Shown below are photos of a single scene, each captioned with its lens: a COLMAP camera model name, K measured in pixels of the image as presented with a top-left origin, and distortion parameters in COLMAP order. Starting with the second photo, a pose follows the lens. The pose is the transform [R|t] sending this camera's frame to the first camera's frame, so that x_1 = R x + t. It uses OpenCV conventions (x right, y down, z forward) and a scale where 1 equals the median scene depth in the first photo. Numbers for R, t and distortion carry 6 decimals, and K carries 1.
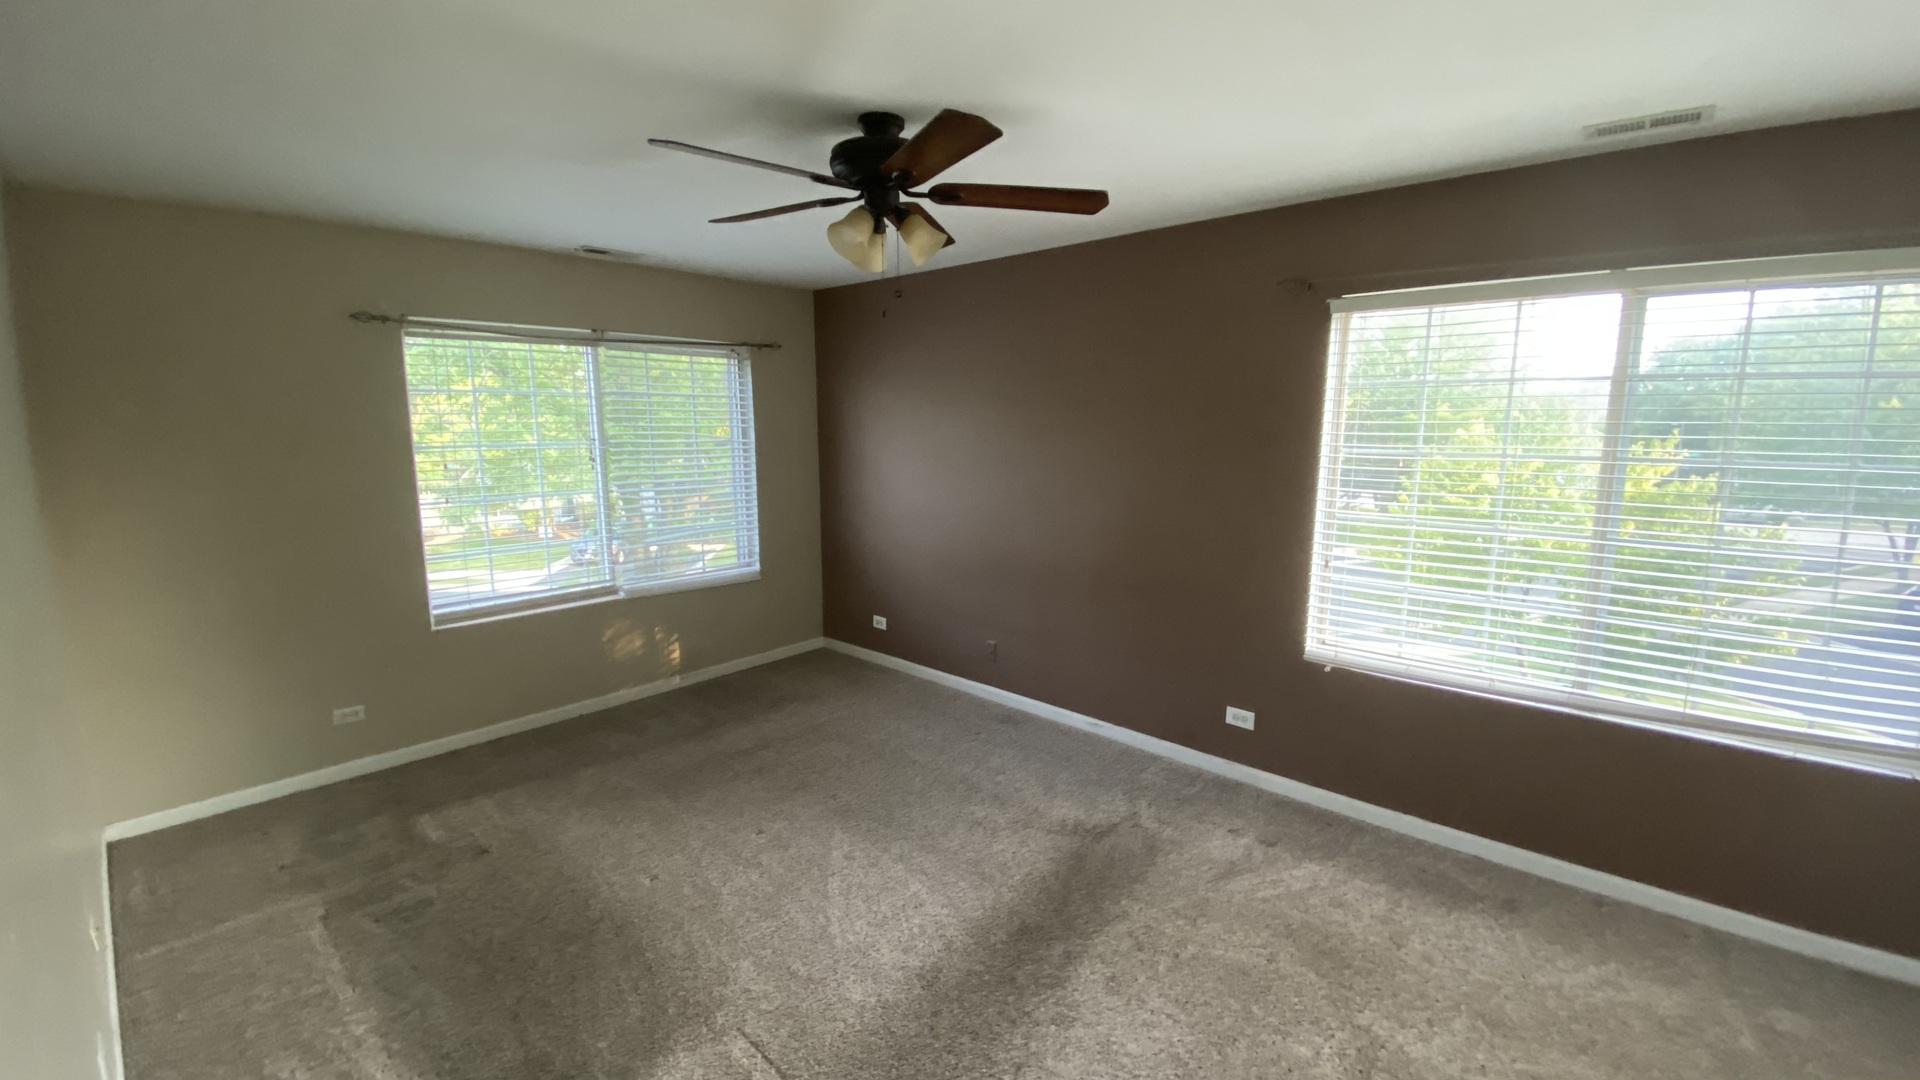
lens RADIAL K [[783.4, 0, 960.0], [0, 783.4, 540.0], [0, 0, 1]] dist [0.034046, -0.031745]
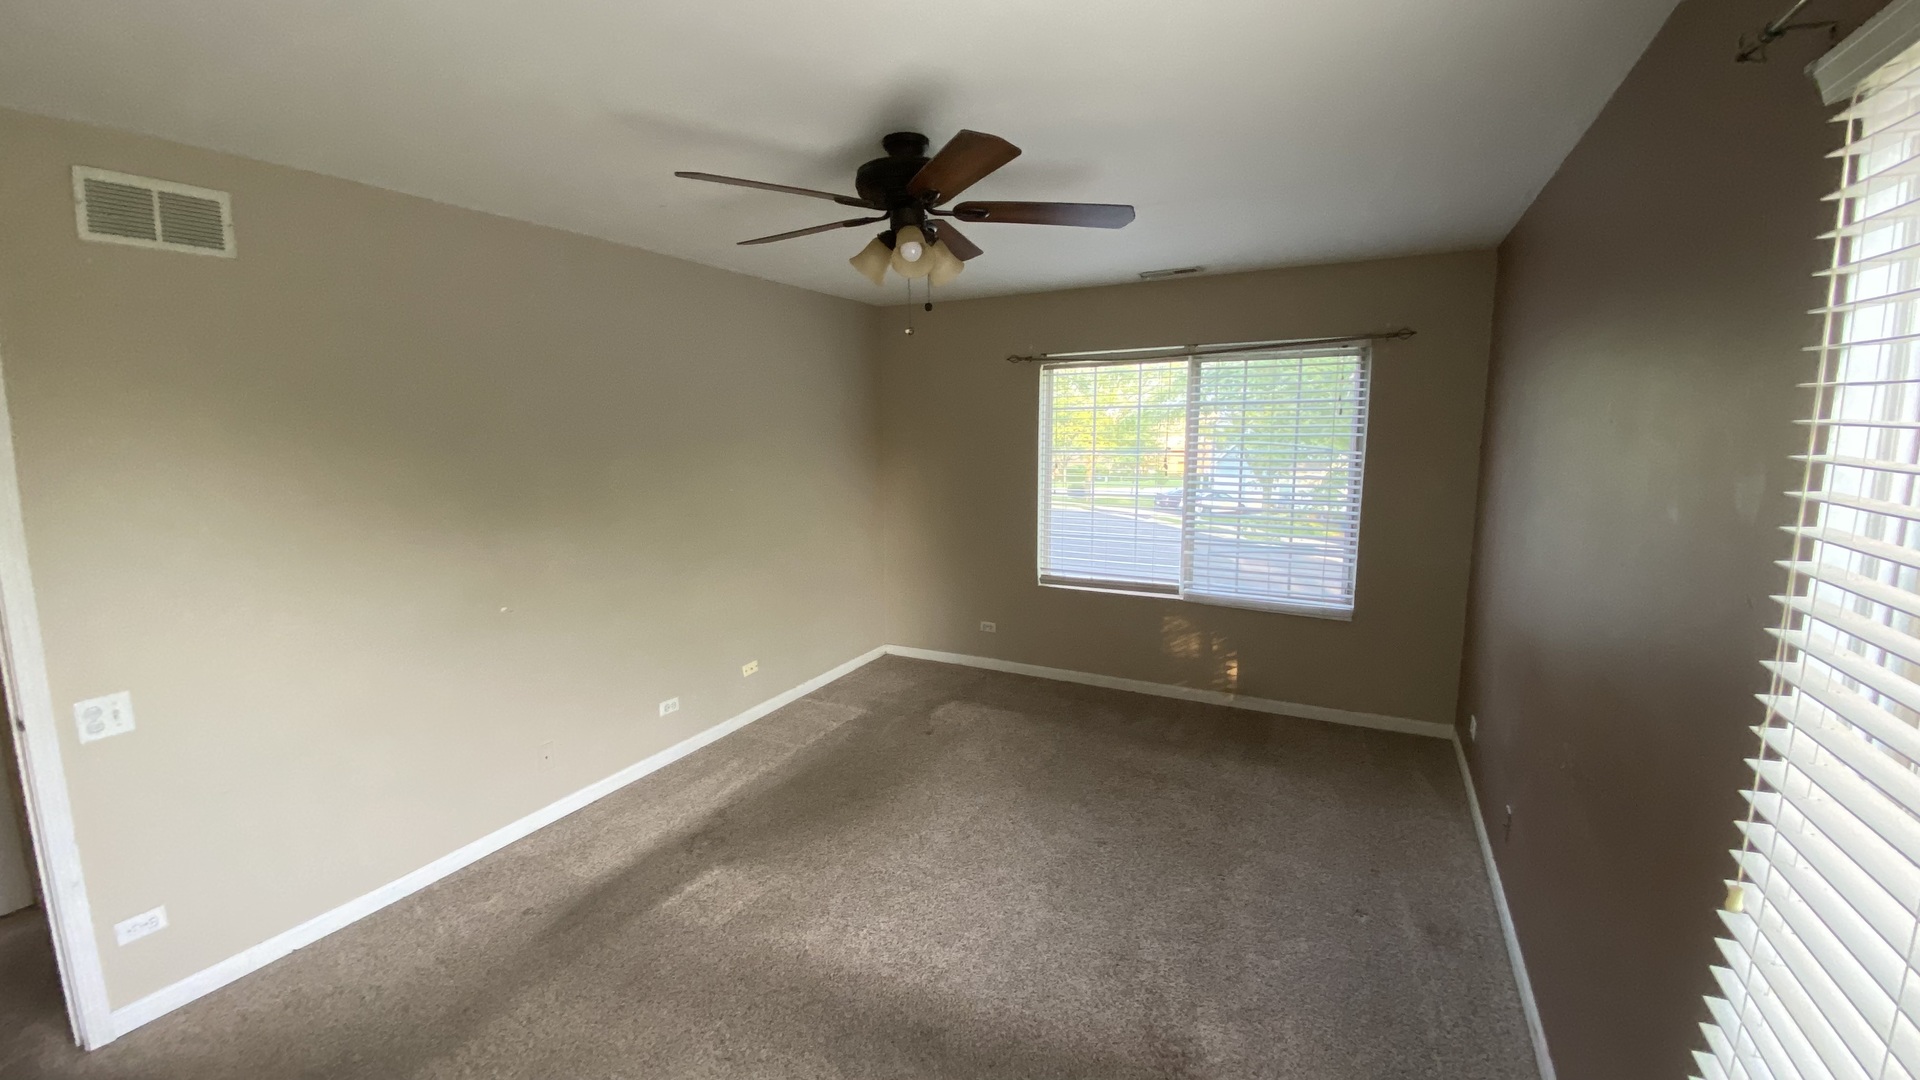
lens RADIAL K [[783.4, 0, 960.0], [0, 783.4, 540.0], [0, 0, 1]] dist [0.034046, -0.031745]
pose [[0.233860, 0.146447, -0.961178, 0.540599], [-0.135932, 0.983807, 0.116822, -0.094089], [0.962721, 0.103335, 0.249980, 0.485875]]
